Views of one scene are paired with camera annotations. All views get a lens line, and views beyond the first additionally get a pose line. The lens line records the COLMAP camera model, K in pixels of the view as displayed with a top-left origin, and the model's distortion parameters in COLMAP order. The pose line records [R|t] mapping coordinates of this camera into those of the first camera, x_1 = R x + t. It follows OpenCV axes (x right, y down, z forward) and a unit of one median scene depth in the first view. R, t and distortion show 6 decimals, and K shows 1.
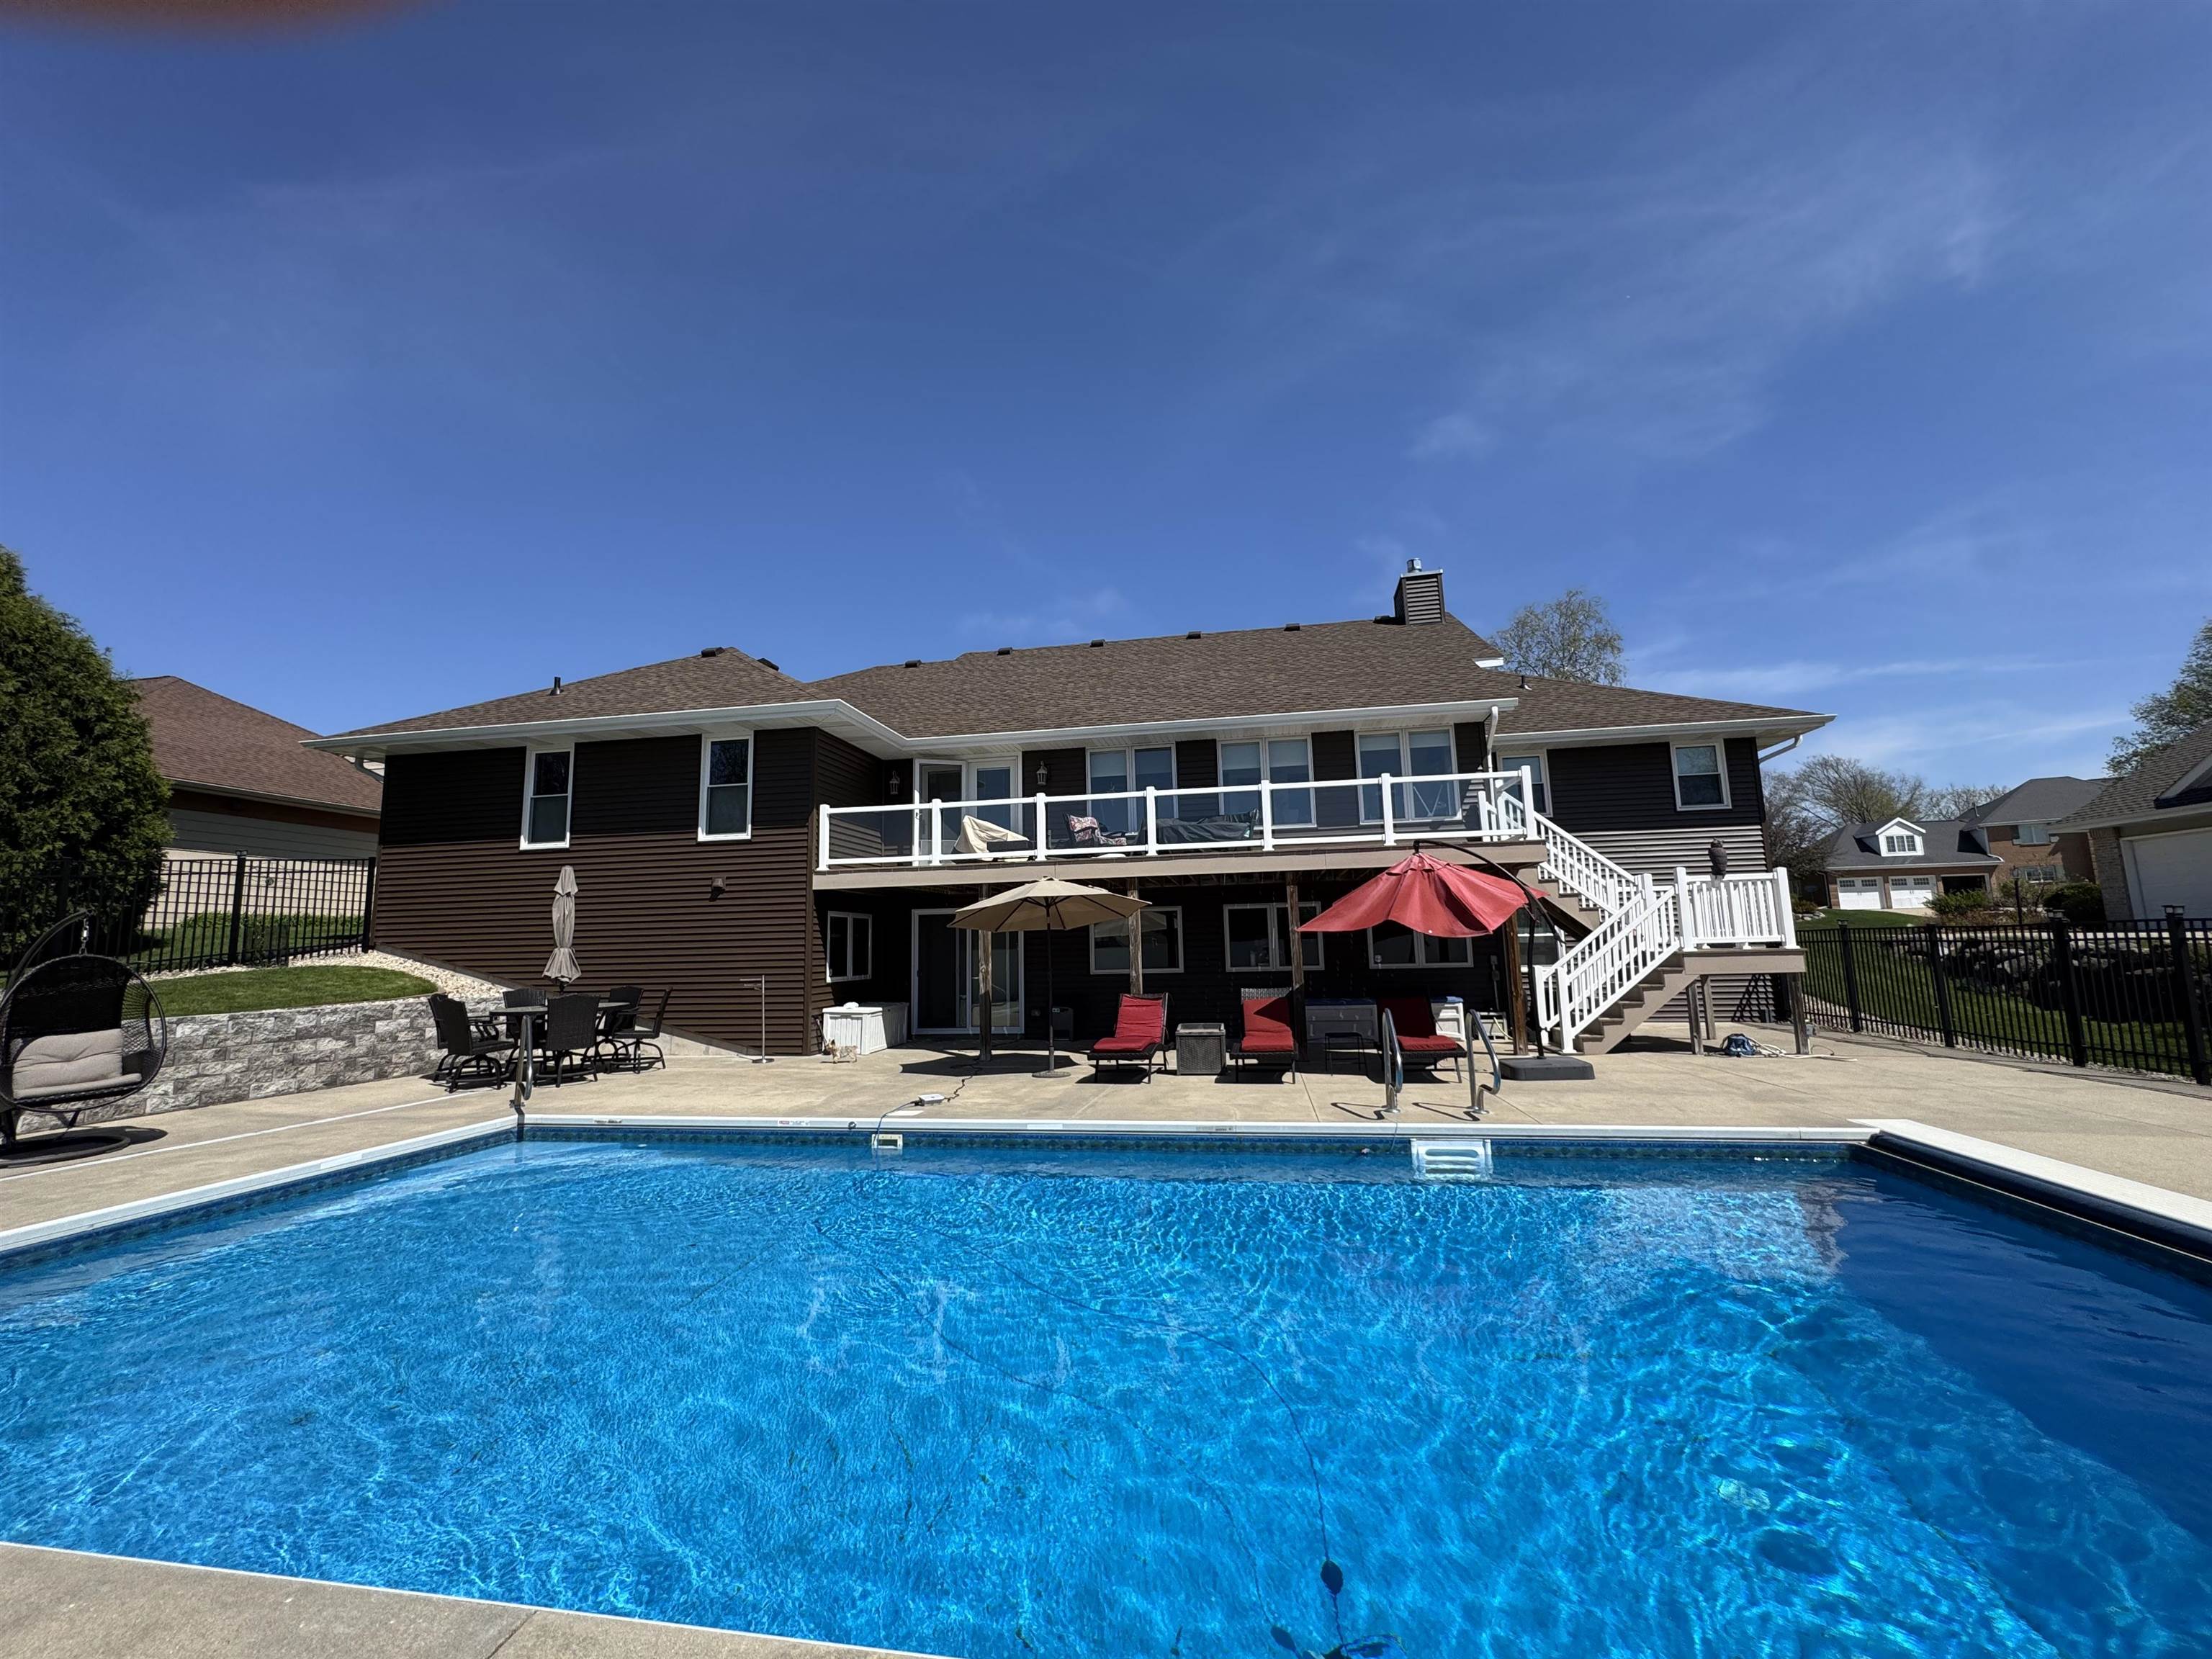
lens RADIAL K [[888.4, 0, 1101.7], [0, 888.4, 820.6], [0, 0, 1]] dist [0.000035, -0.000007]
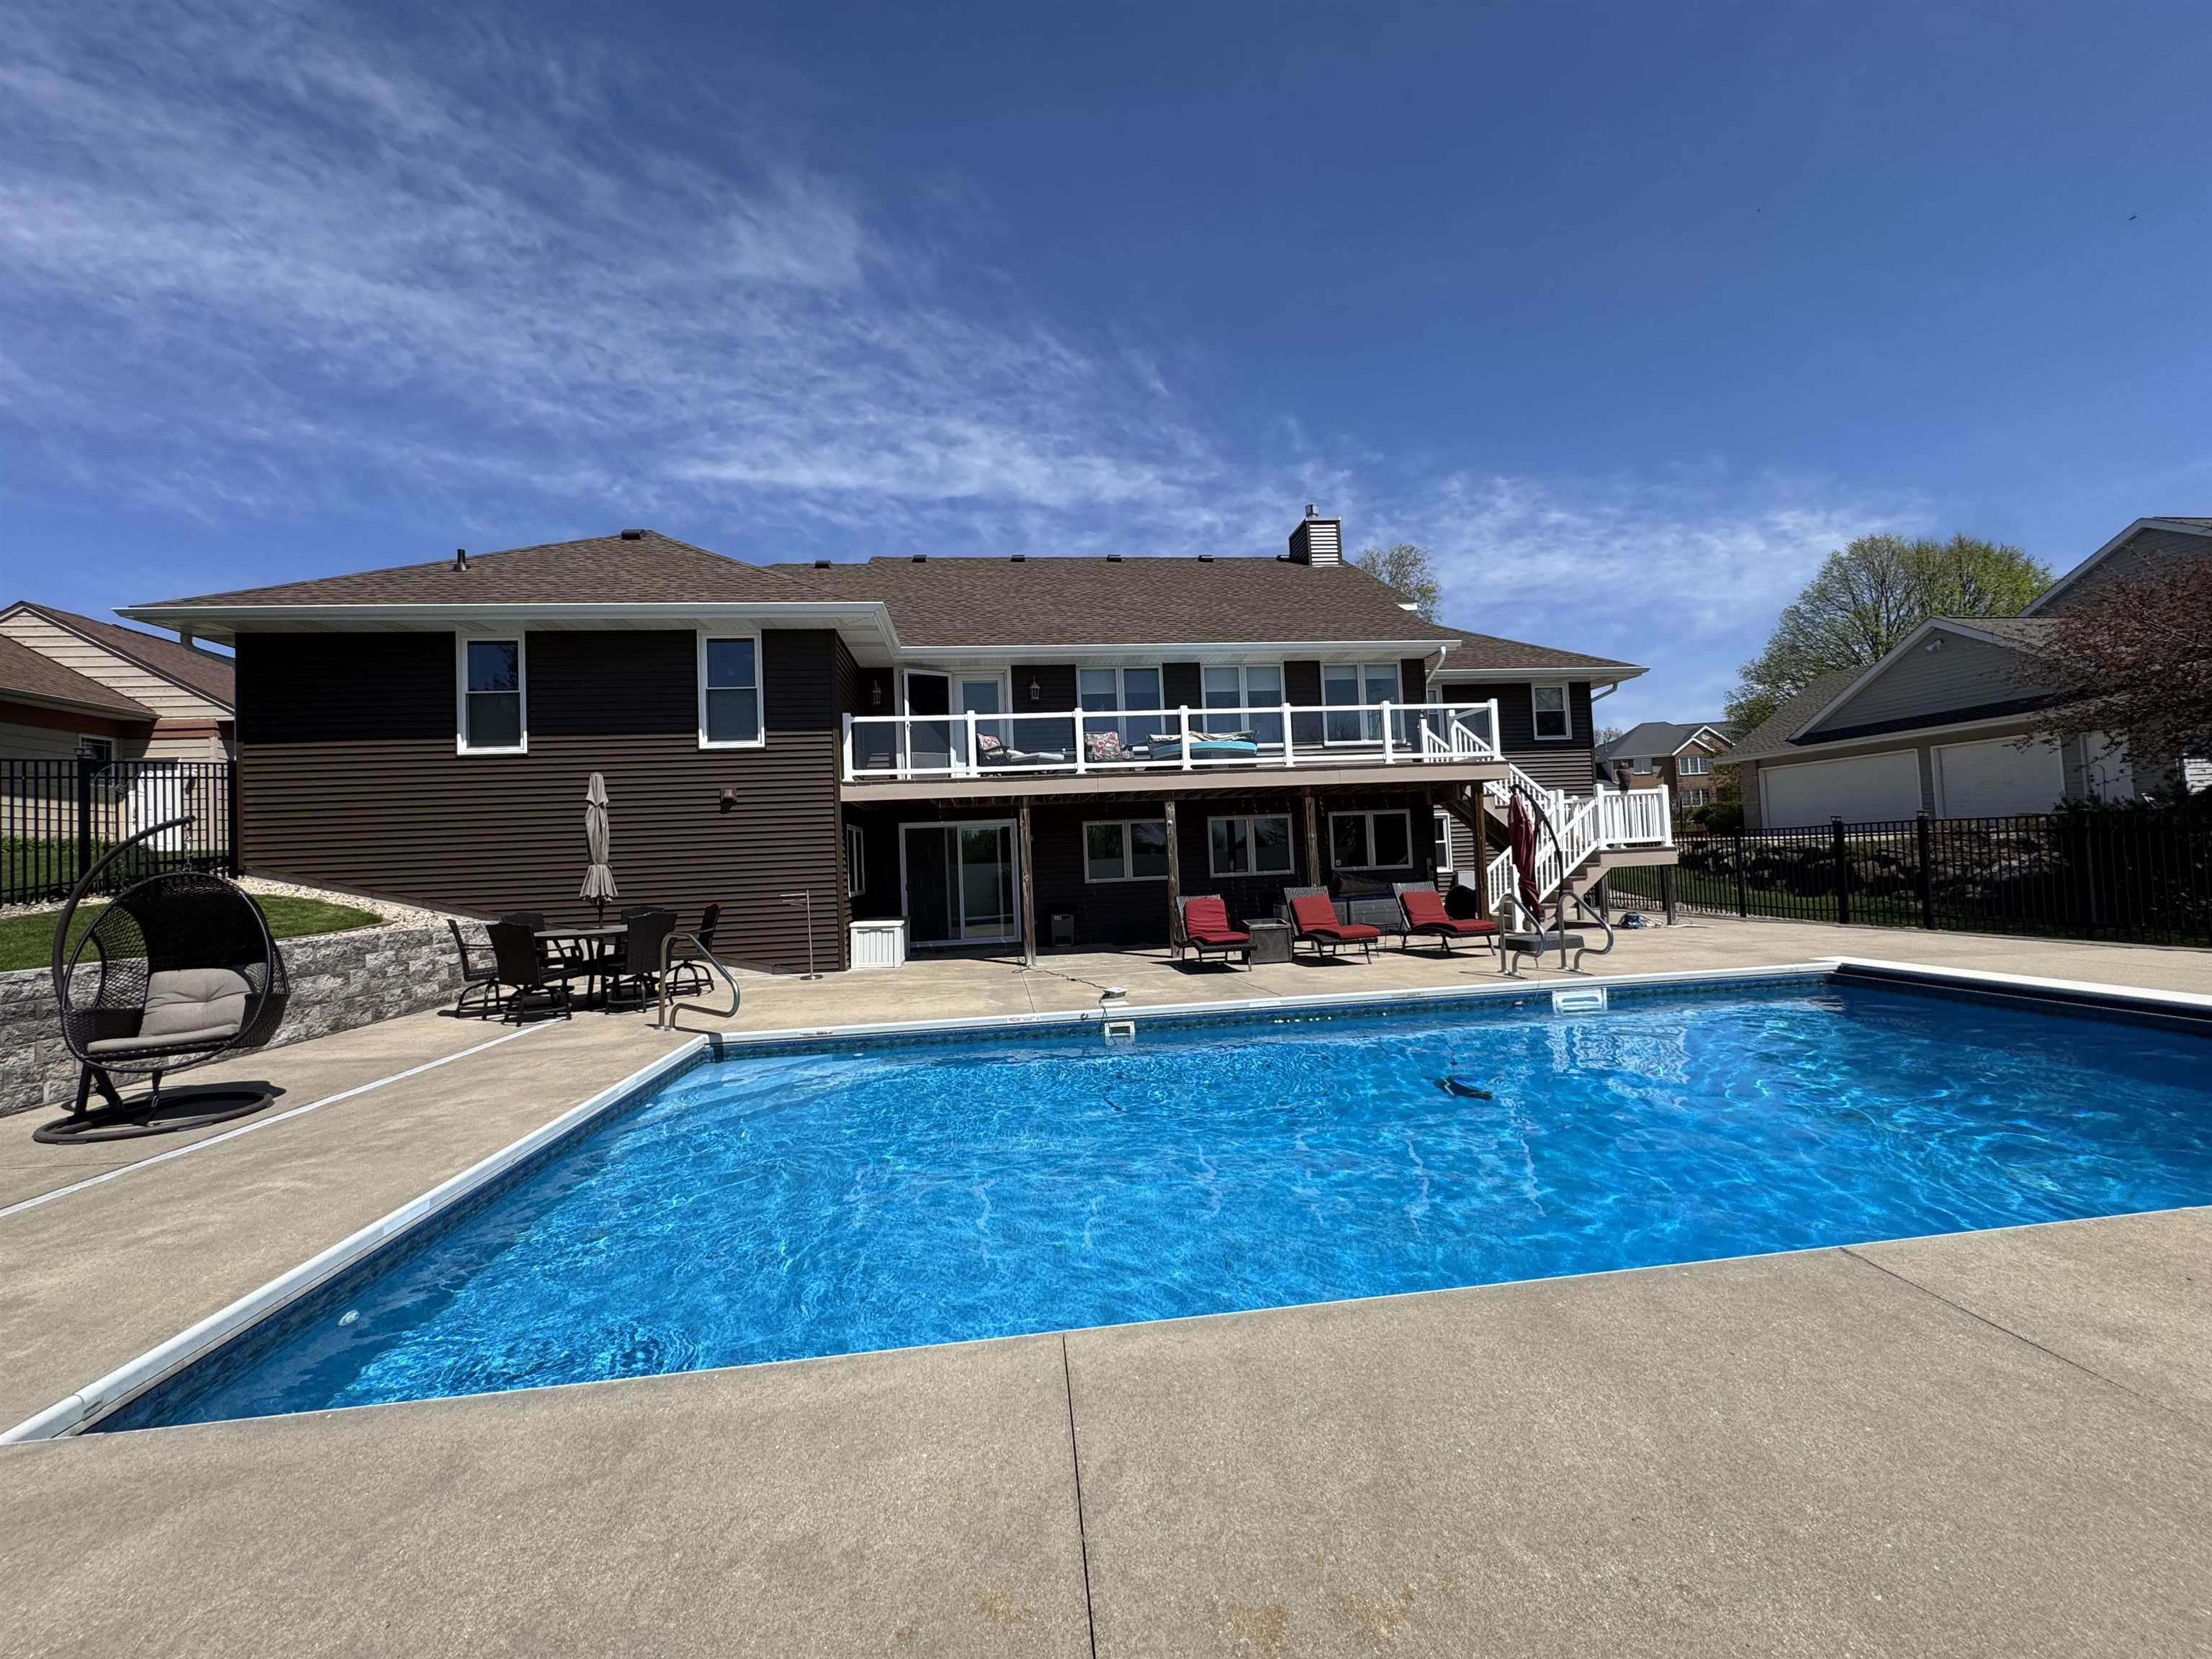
lens RADIAL K [[888.4, 0, 1083.0], [0, 888.4, 827.0], [0, 0, 1]] dist [0.000035, -0.000007]
pose [[0.954902, -0.006015, 0.296859, -0.369693], [-0.021296, 0.995833, 0.088679, 0.014946], [-0.296156, -0.091002, 0.950795, 0.009443]]
